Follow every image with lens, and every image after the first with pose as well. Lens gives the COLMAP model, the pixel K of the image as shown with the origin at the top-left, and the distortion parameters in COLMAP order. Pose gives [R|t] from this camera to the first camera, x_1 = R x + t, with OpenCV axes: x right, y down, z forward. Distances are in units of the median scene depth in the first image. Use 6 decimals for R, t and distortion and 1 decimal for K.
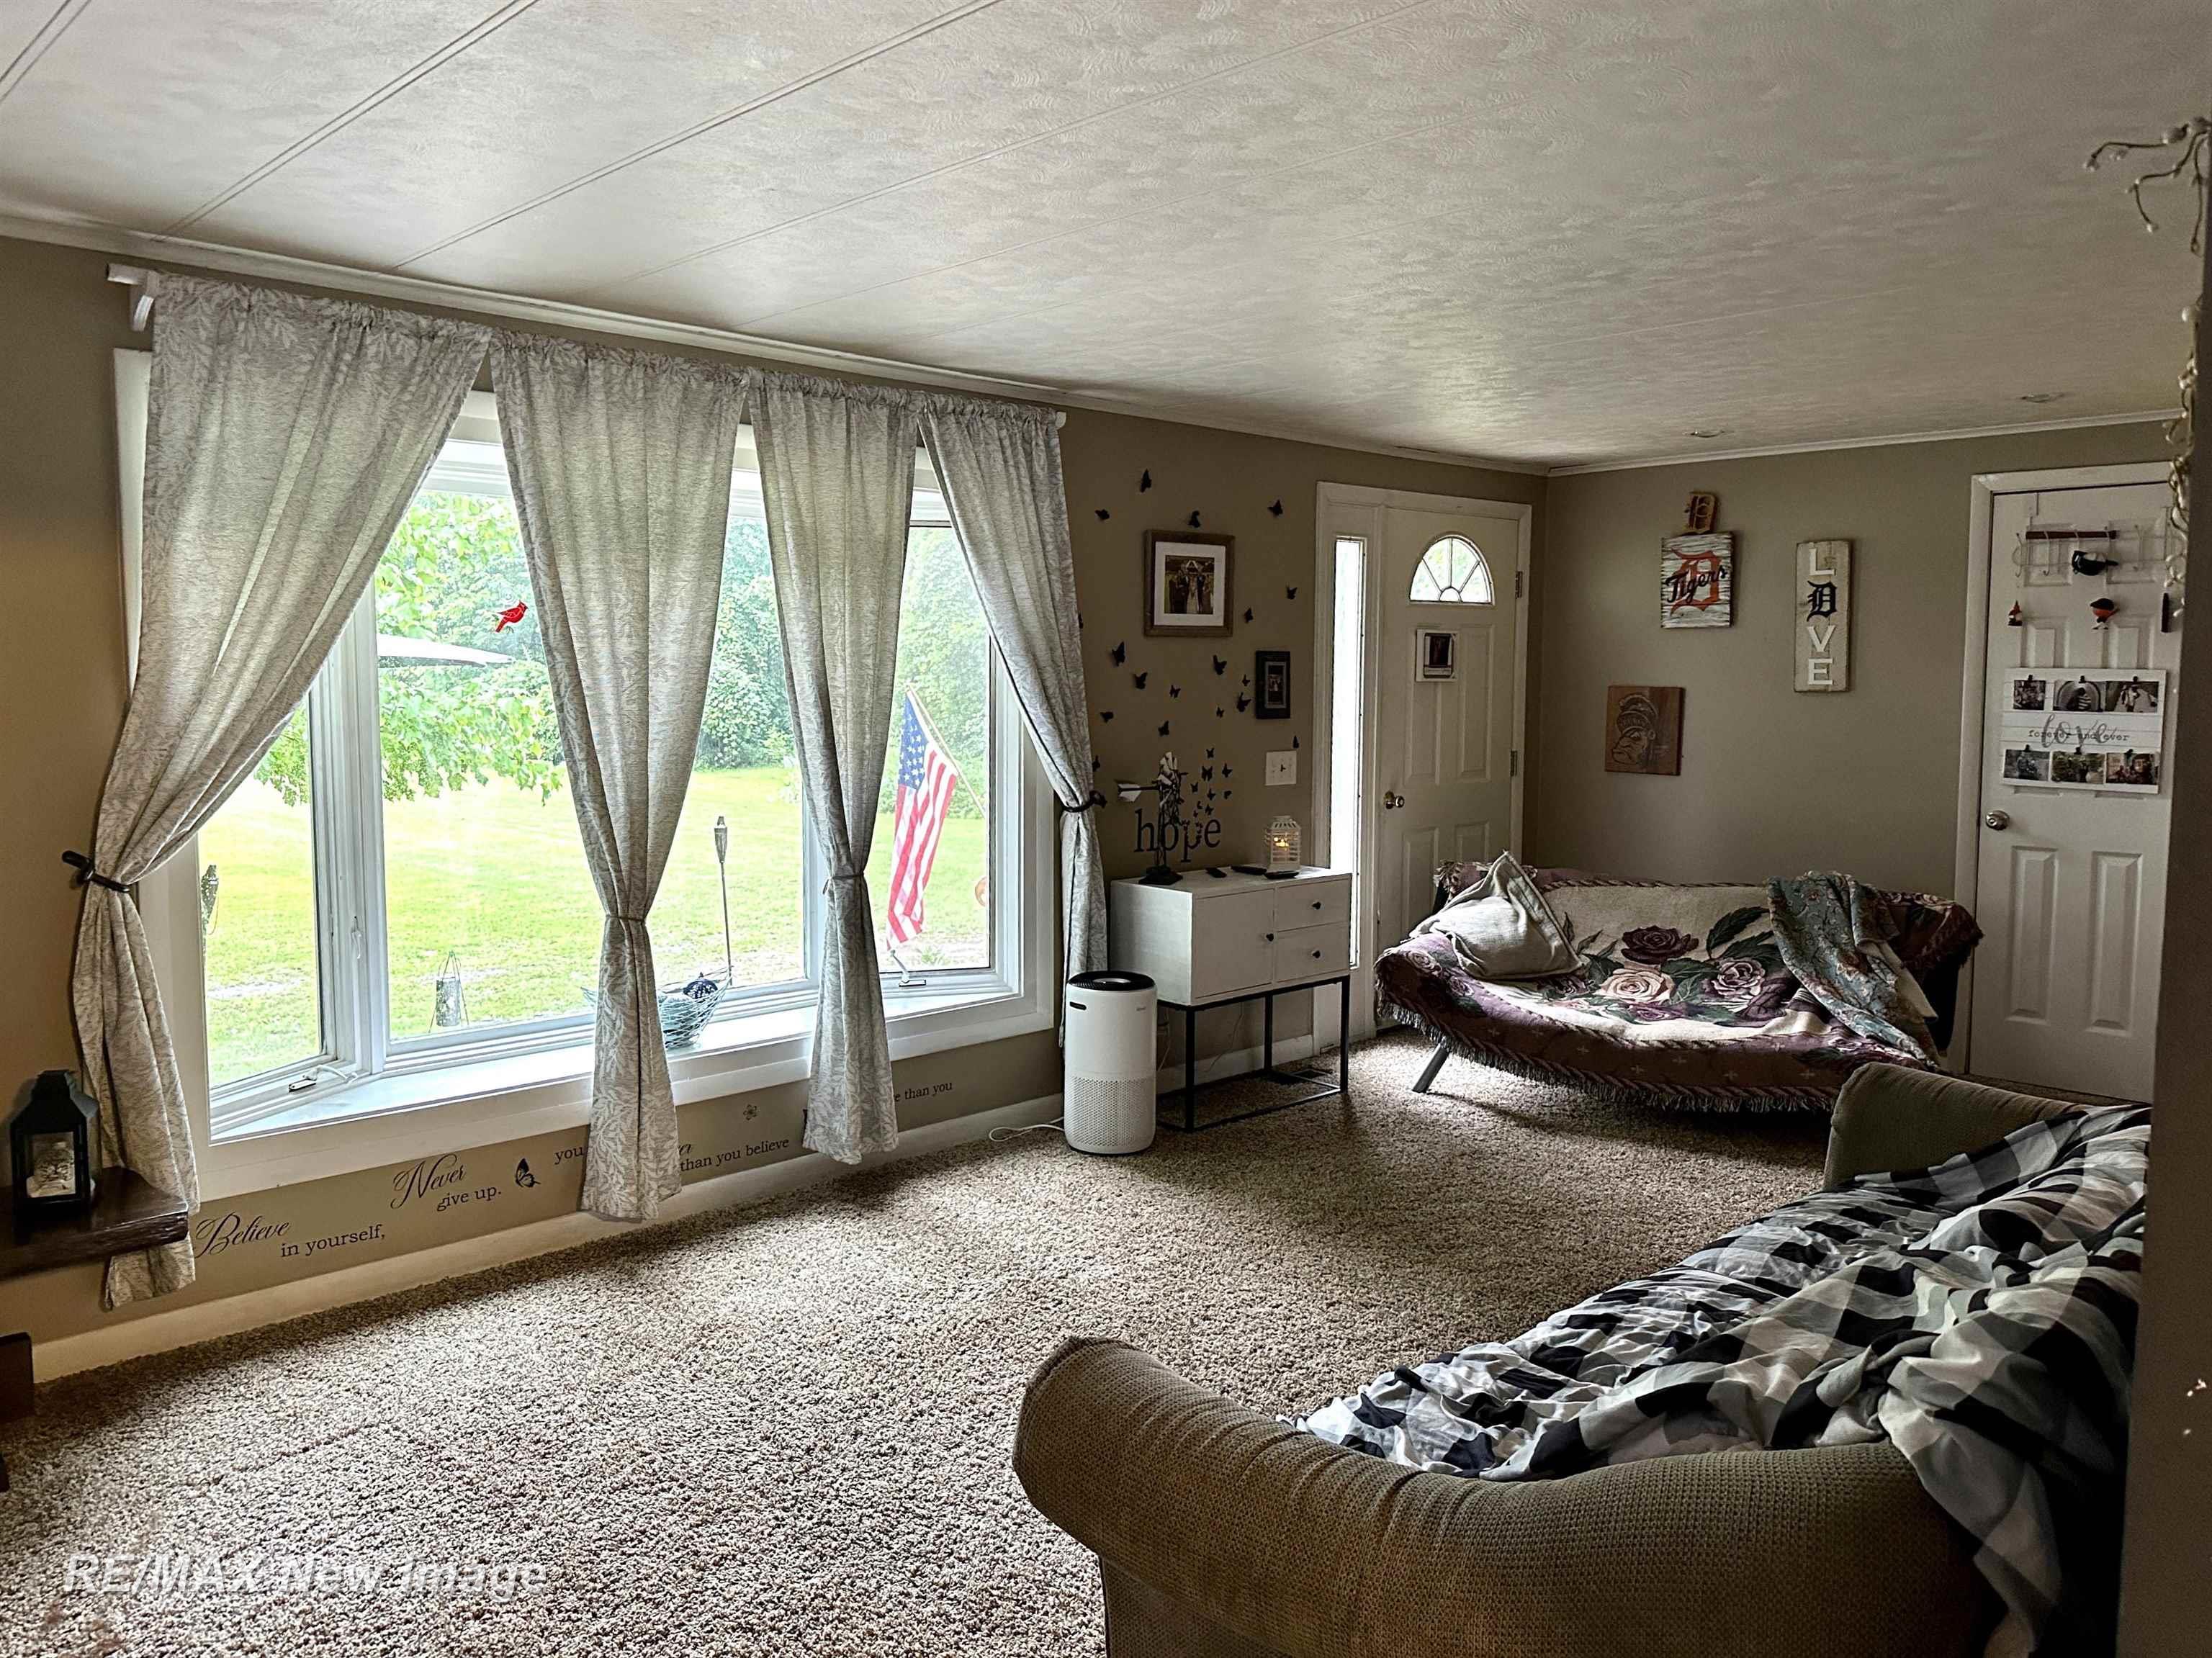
lens RADIAL K [[1639.8, 0, 1101.4], [0, 1639.8, 809.9], [0, 0, 1]] dist [0.126362, -0.212809]
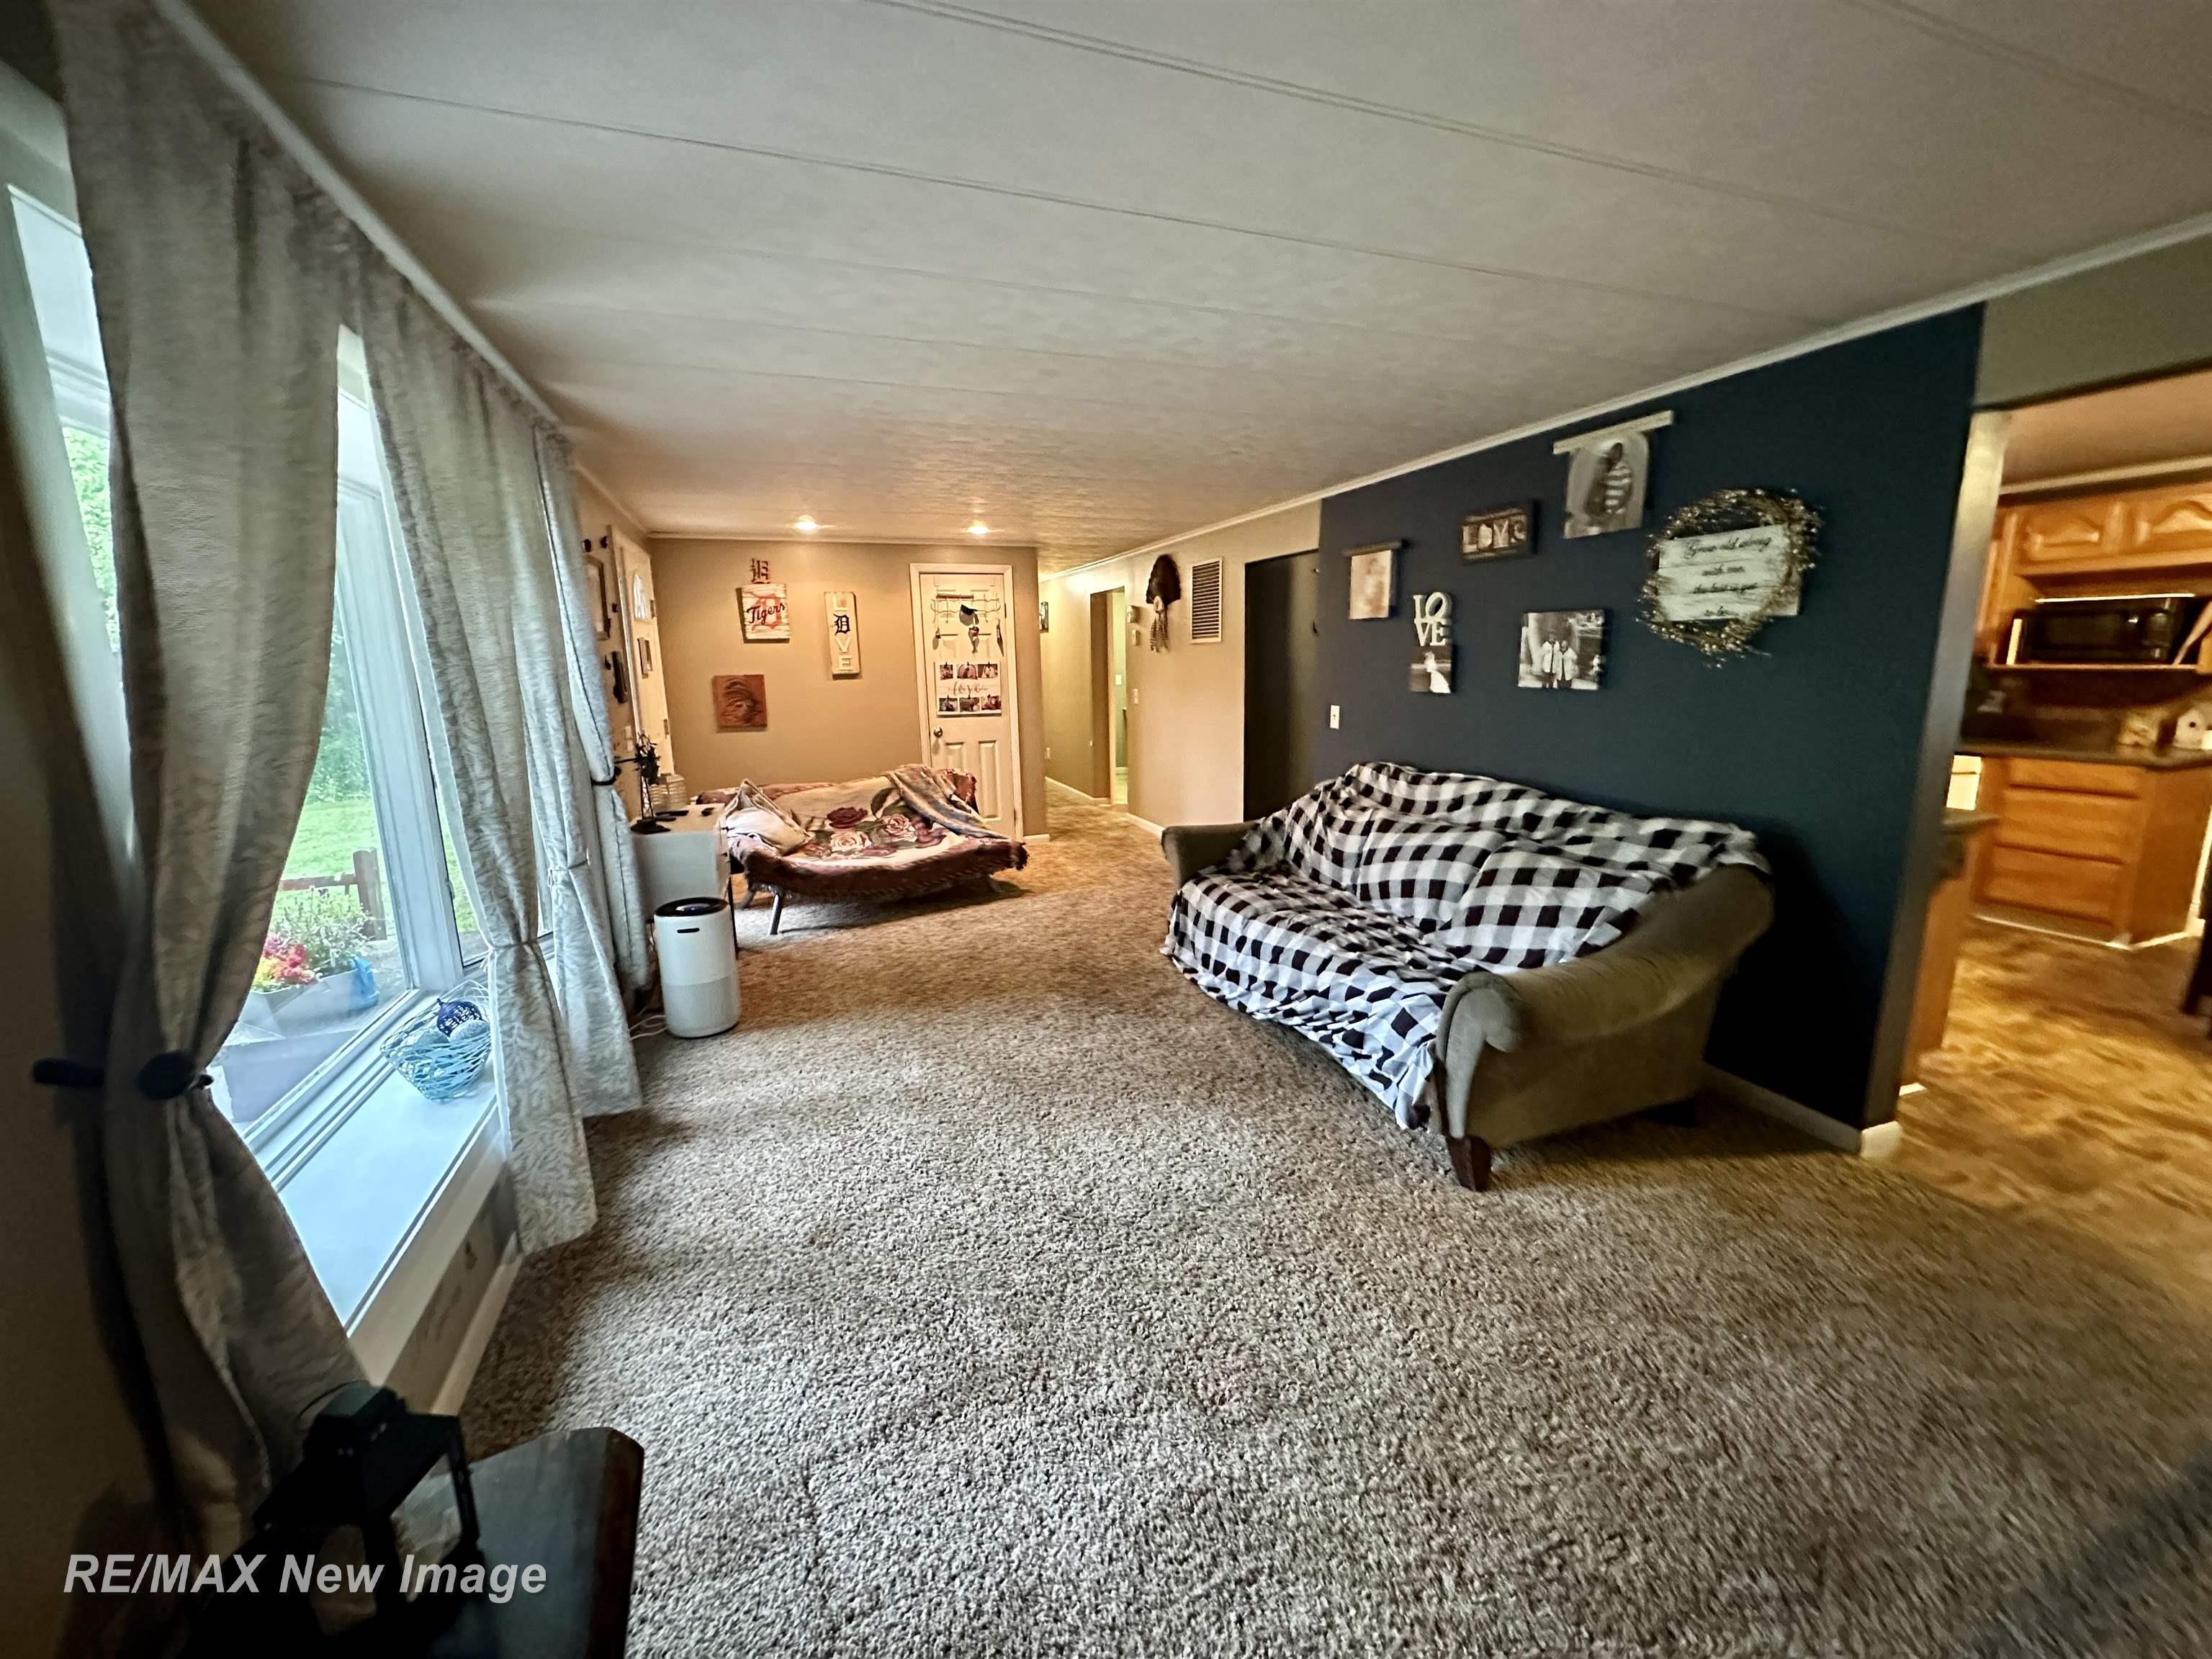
lens RADIAL K [[889.4, 0, 1106.0], [0, 889.4, 829.5], [0, 0, 1]] dist [-0.001410, -0.000553]
pose [[0.394317, -0.186572, 0.899836, -0.567889], [0.099460, 0.982087, 0.160041, -0.042681], [-0.913577, 0.026390, 0.405810, 0.474779]]
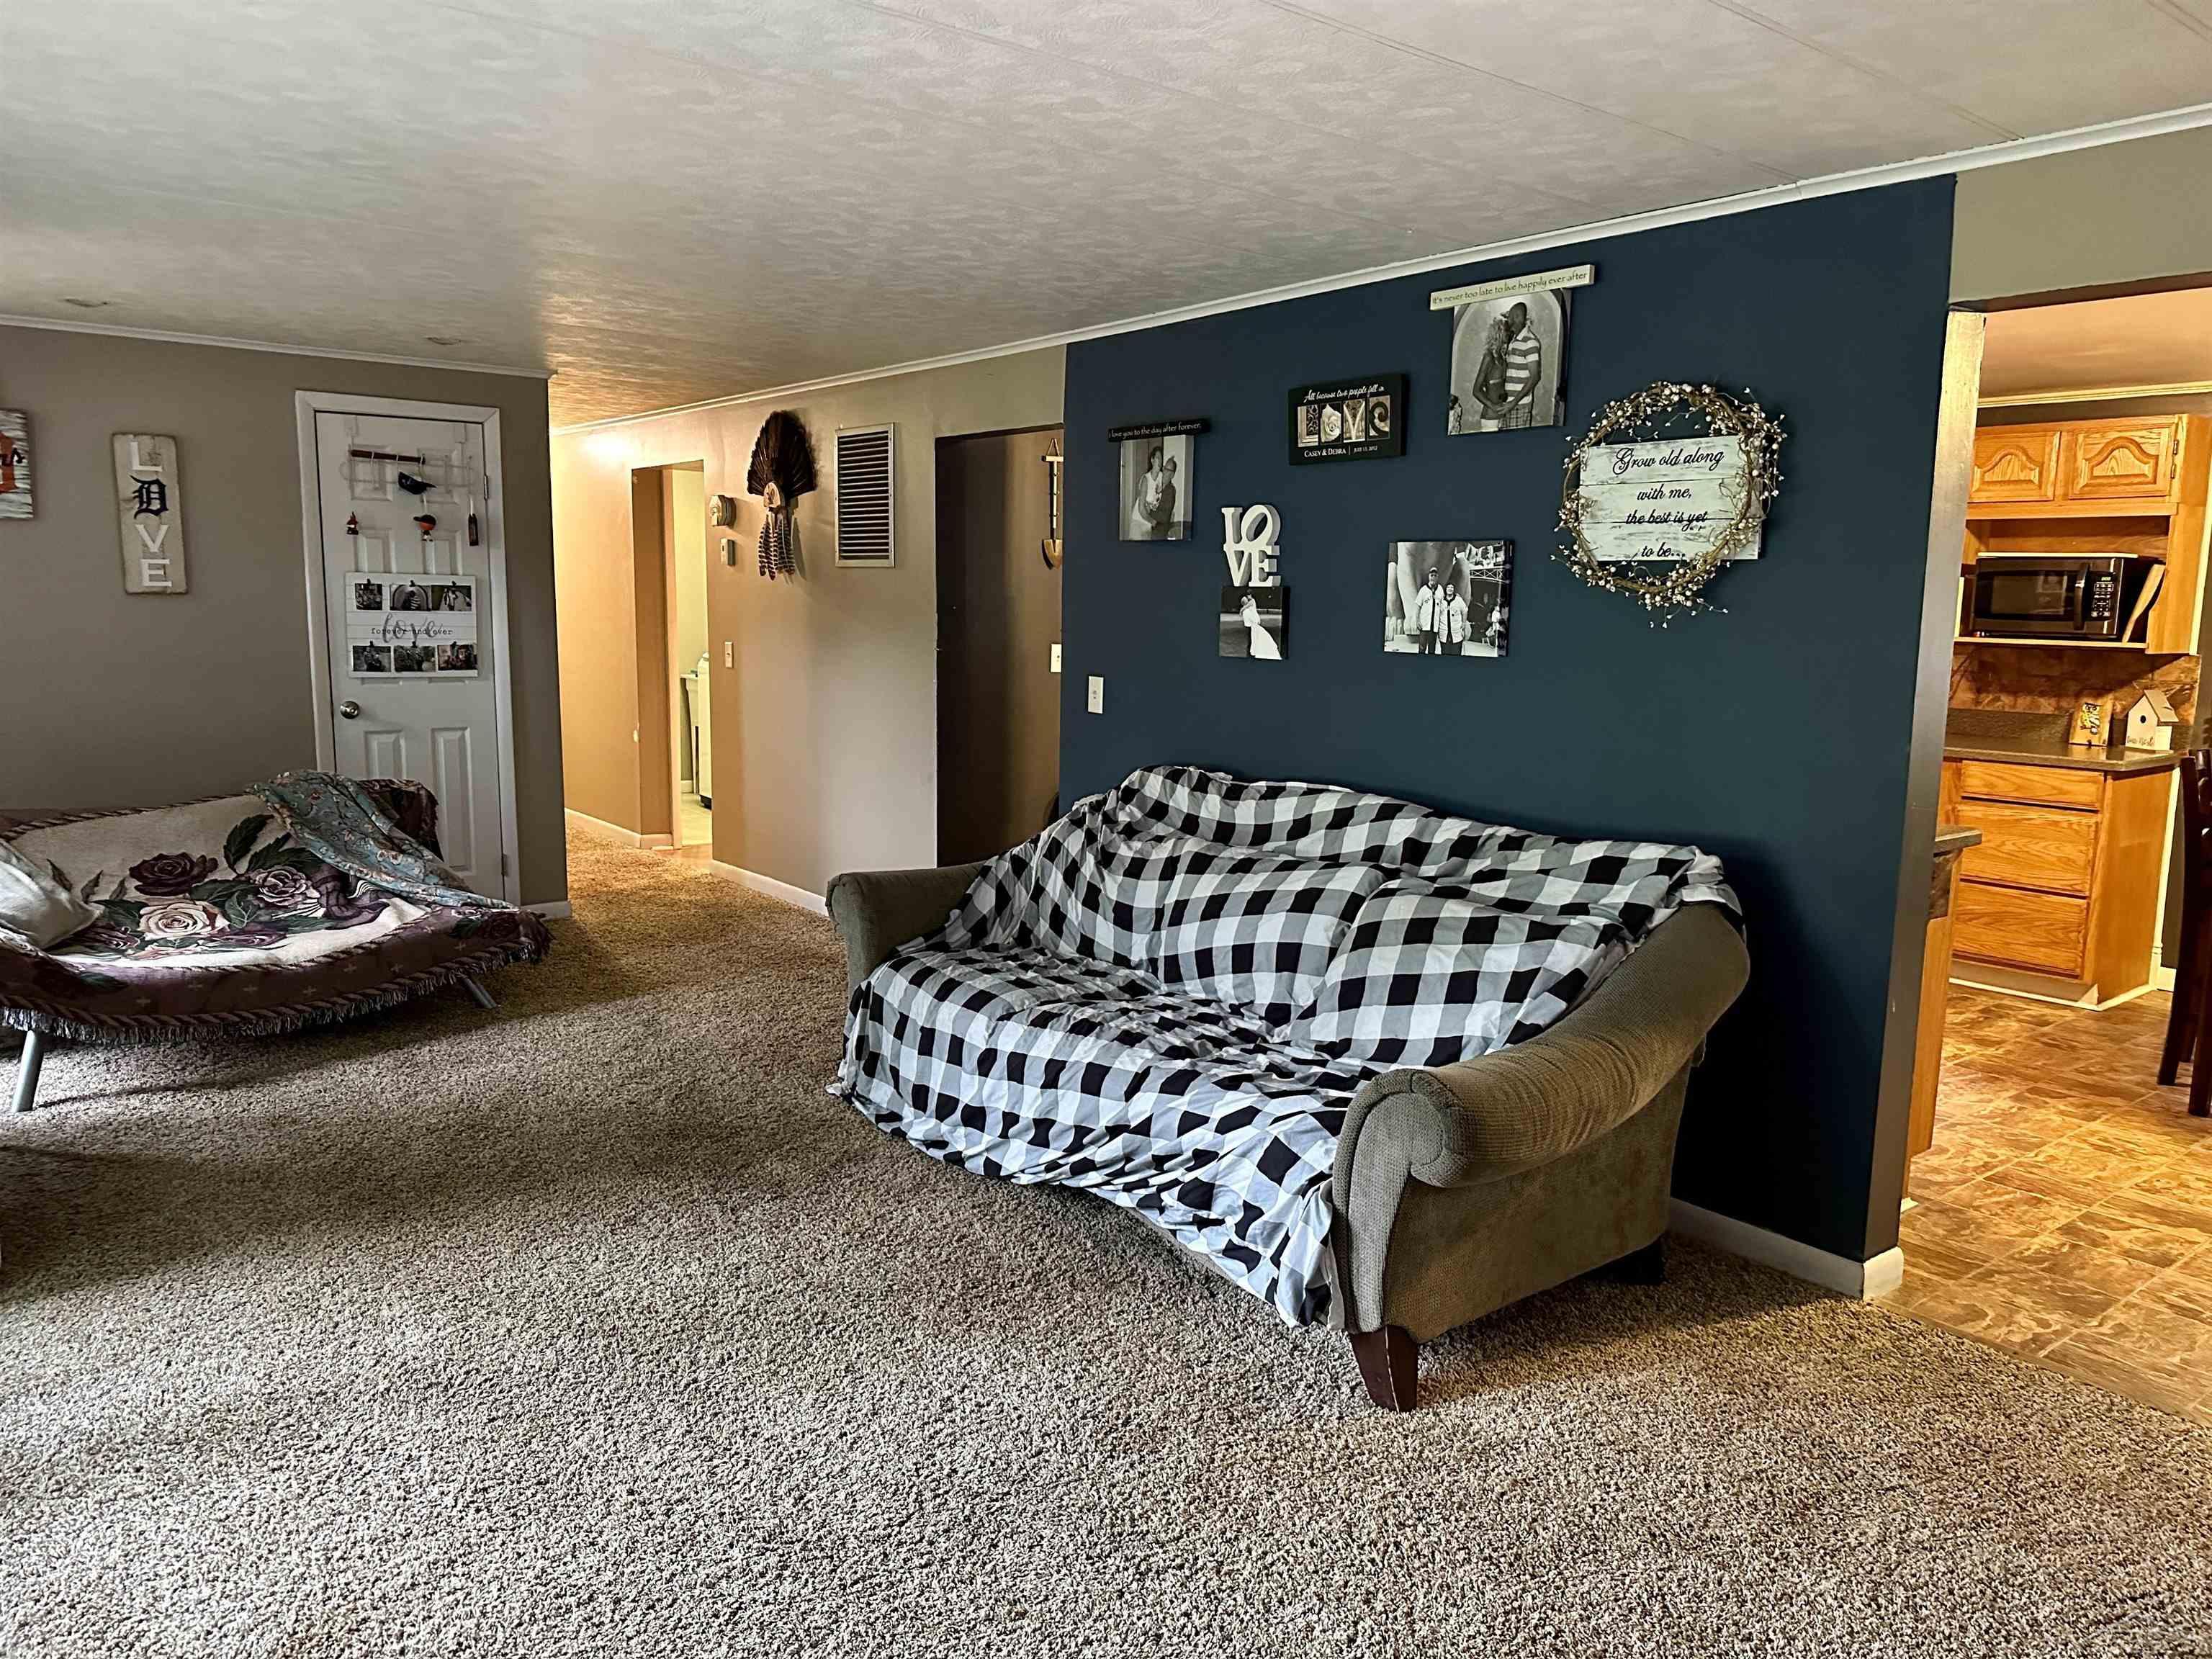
lens RADIAL K [[1538.1, 0, 1108.5], [0, 1538.1, 823.8], [0, 0, 1]] dist [0.120767, -0.178193]
pose [[0.087721, -0.147942, 0.985098, -0.626938], [0.067902, 0.987498, 0.142256, -0.045109], [-0.993828, 0.054412, 0.096670, 0.541125]]
